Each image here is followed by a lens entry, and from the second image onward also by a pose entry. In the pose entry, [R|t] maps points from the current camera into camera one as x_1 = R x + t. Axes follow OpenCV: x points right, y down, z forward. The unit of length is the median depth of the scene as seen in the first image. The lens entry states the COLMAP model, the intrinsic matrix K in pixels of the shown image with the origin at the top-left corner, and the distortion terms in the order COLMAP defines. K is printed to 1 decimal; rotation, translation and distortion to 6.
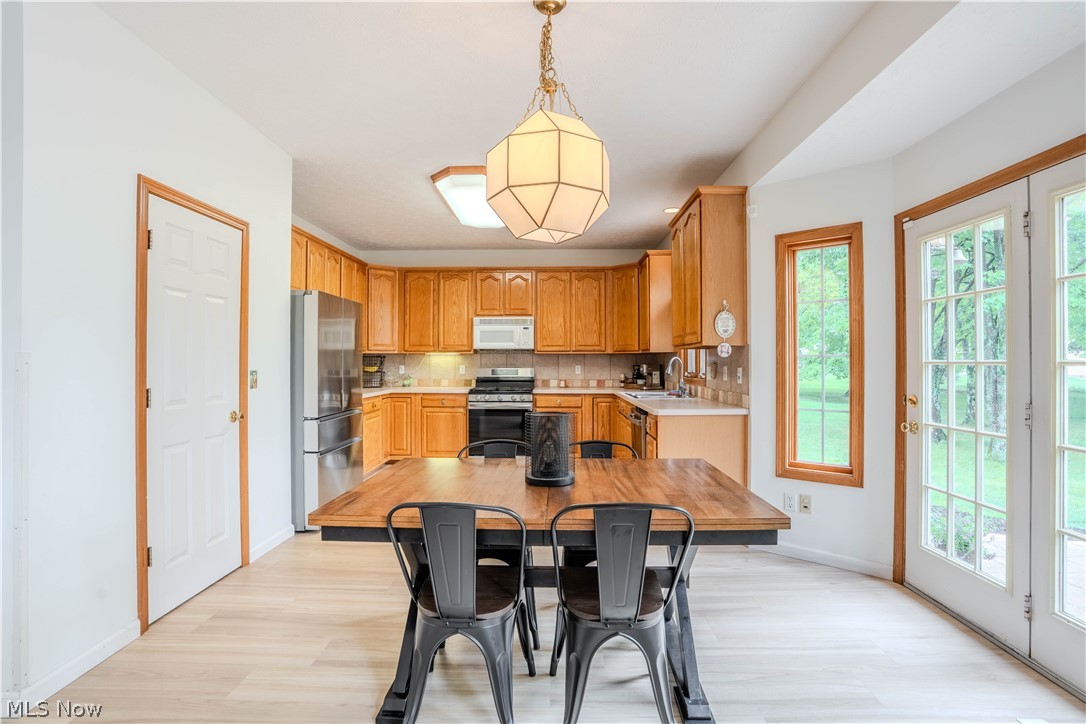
lens RADIAL K [[506.9, 0, 545.7], [0, 506.9, 360.8], [0, 0, 1]] dist [-0.072652, 0.027477]
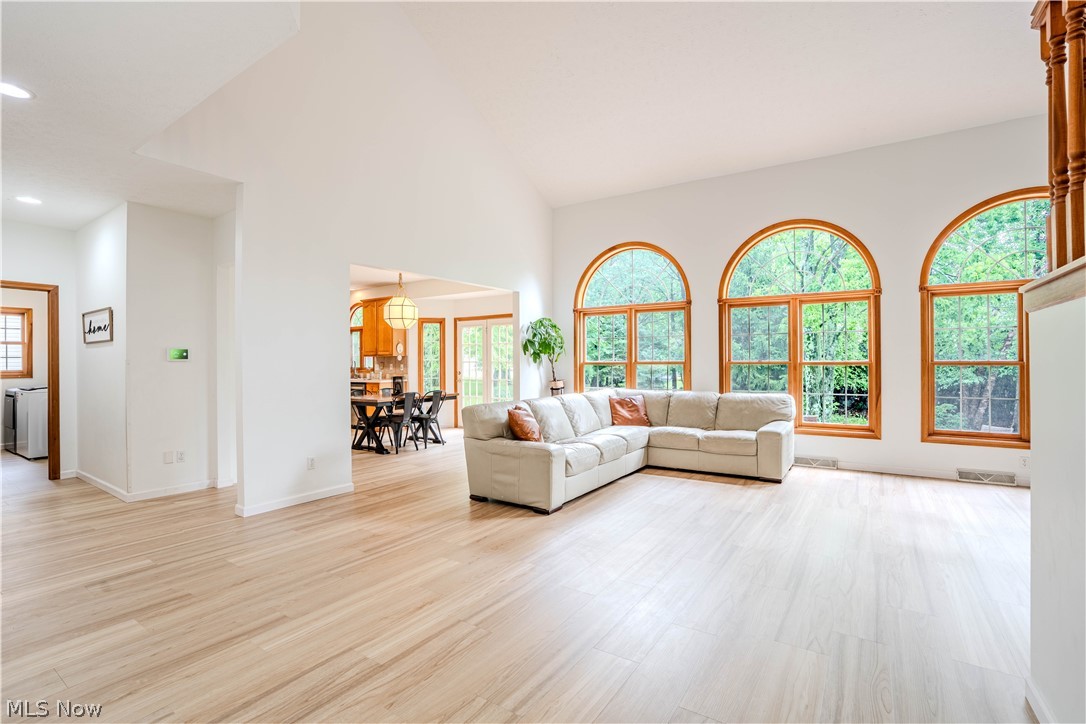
lens RADIAL K [[501.1, 0, 543.0], [0, 501.1, 362.0], [0, 0, 1]] dist [-0.070927, 0.026010]
pose [[0.545058, -0.006514, 0.838373, -0.800055], [0.004351, 0.999978, 0.004941, -0.004526], [-0.838387, 0.000955, 0.545075, -0.601660]]
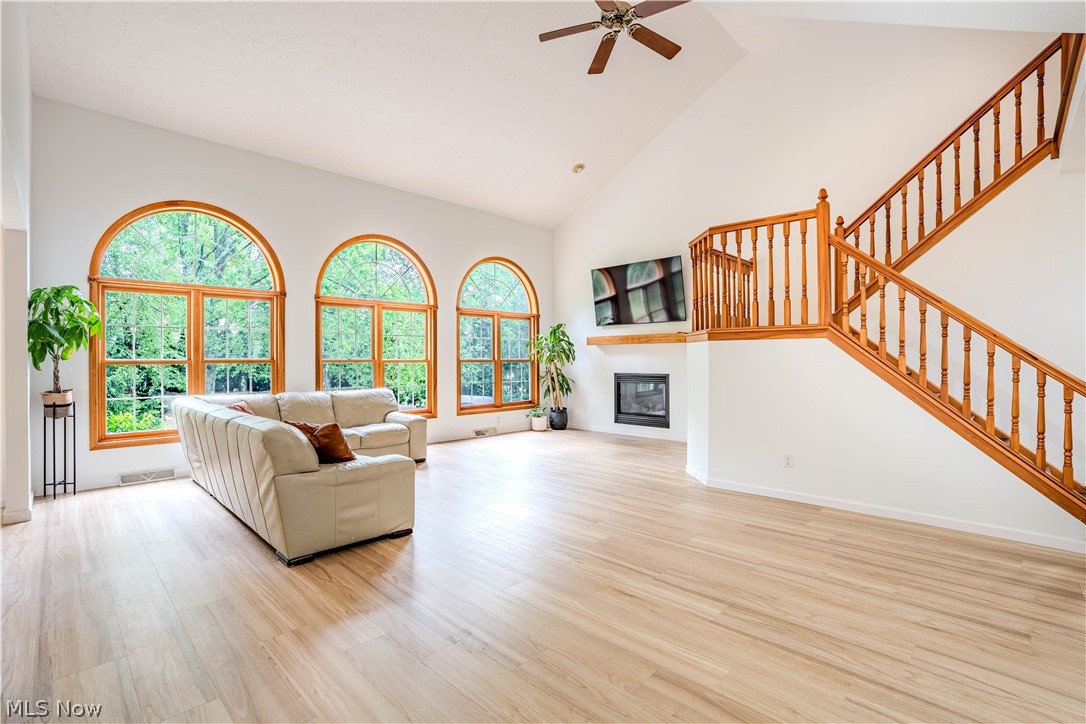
lens RADIAL K [[501.1, 0, 543.0], [0, 501.1, 362.0], [0, 0, 1]] dist [-0.070927, 0.026010]
pose [[-0.729996, -0.007723, 0.683407, -0.749687], [-0.002555, 0.999960, 0.008571, -0.003859], [-0.683446, 0.004511, -0.729987, 0.048237]]
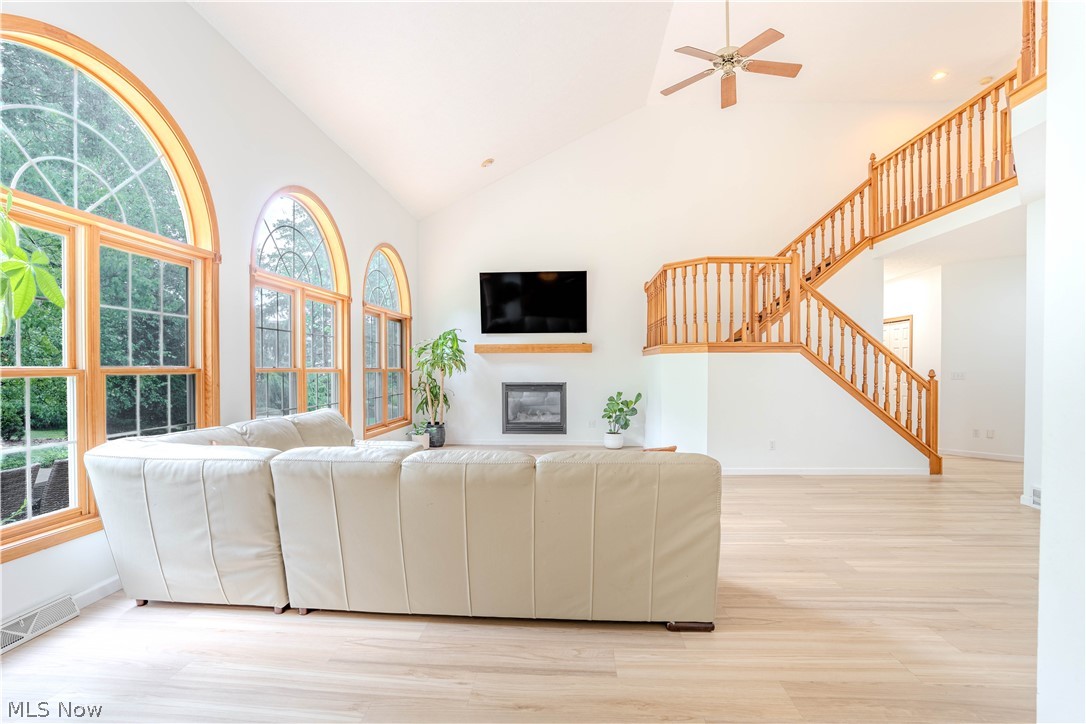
lens RADIAL K [[508.8, 0, 543.1], [0, 508.8, 375.9], [0, 0, 1]] dist [-0.070445, 0.026610]
pose [[-0.999306, -0.003810, 0.037060, -0.145847], [-0.003347, 0.999916, 0.012554, 0.001761], [-0.037105, 0.012421, -0.999234, 0.246973]]
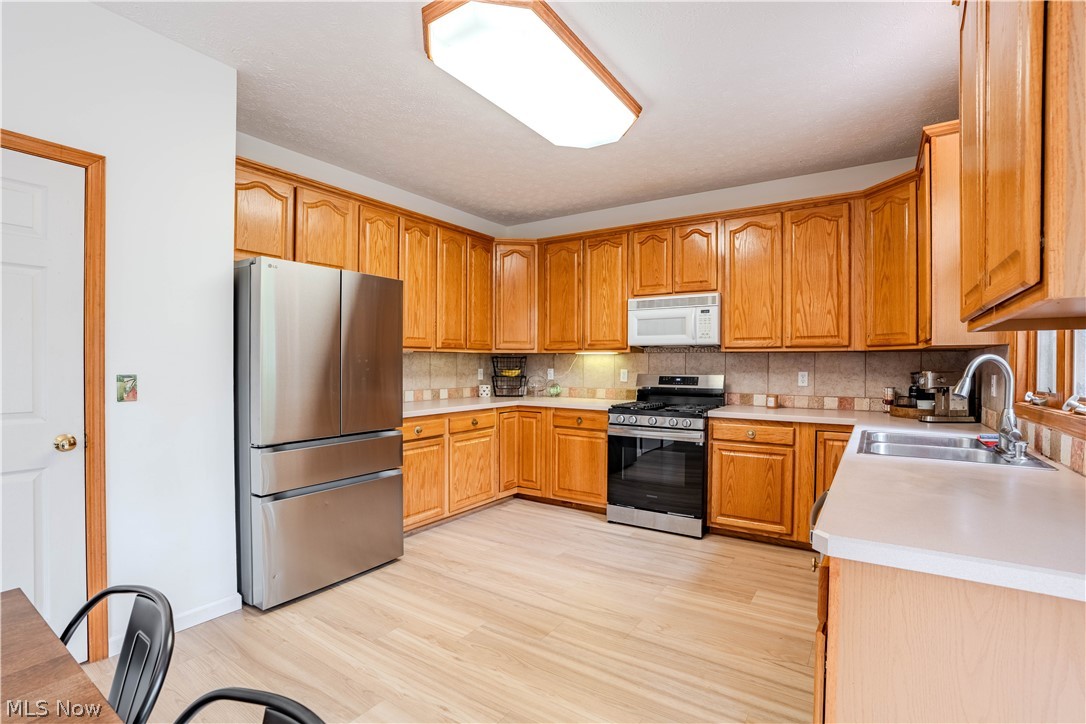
lens RADIAL K [[503.9, 0, 544.2], [0, 503.9, 371.4], [0, 0, 1]] dist [-0.073793, 0.027591]
pose [[0.842696, 0.012111, -0.538254, 0.126828], [-0.003887, 0.999858, 0.016411, 0.000693], [0.538376, -0.011737, 0.842623, 0.370698]]
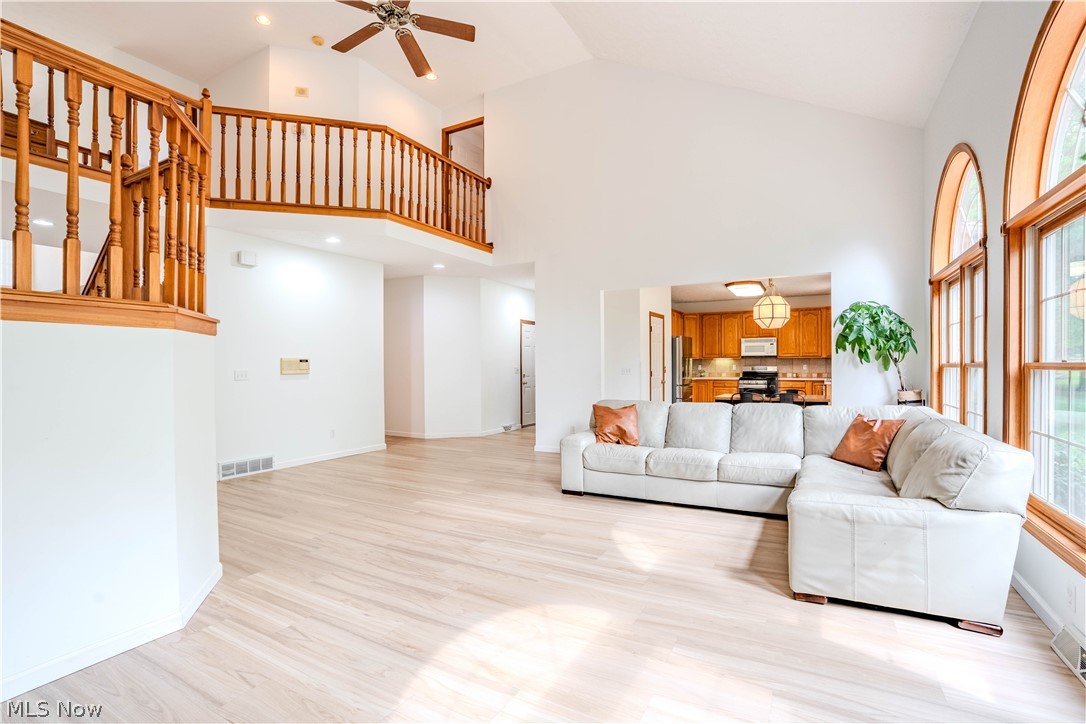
lens RADIAL K [[508.8, 0, 543.1], [0, 508.8, 375.9], [0, 0, 1]] dist [-0.070445, 0.026610]
pose [[0.884054, 0.003502, -0.467372, 0.075480], [0.009293, 0.999643, 0.025070, -0.003538], [0.467293, -0.026507, 0.883705, -0.952116]]
